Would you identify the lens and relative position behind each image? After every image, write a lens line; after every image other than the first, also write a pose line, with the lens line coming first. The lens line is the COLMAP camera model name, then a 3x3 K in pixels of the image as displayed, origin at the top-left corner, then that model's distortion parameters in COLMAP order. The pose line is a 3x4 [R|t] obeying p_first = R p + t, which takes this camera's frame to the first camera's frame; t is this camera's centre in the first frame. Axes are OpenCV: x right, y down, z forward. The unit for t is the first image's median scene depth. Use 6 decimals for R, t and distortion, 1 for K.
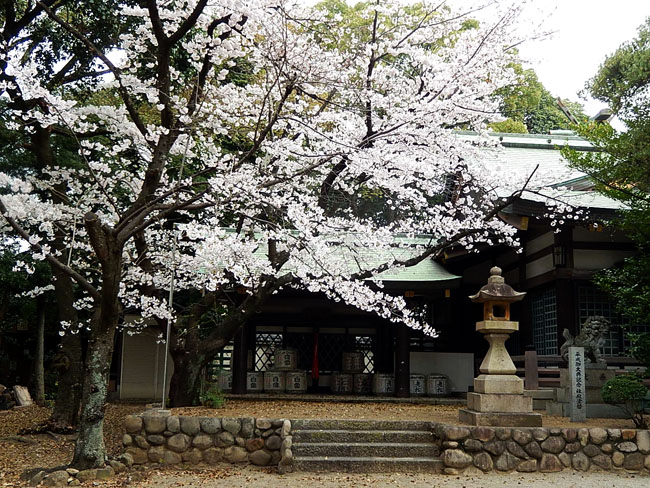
lens RADIAL K [[777.5, 0, 324.2], [0, 777.5, 243.6], [0, 0, 1]] dist [-0.011834, 0.000000]
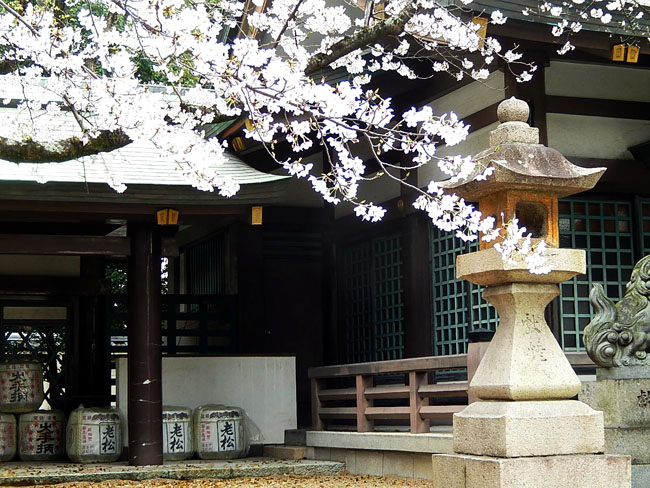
lens RADIAL K [[1350.5, 0, 326.0], [0, 1350.5, 243.8], [0, 0, 1]] dist [-0.002099, 0.000000]
pose [[0.951592, -0.000825, 0.307362, -0.039874], [-0.013502, 0.998919, 0.044483, 0.056956], [-0.307066, -0.046480, 0.950553, 0.357352]]
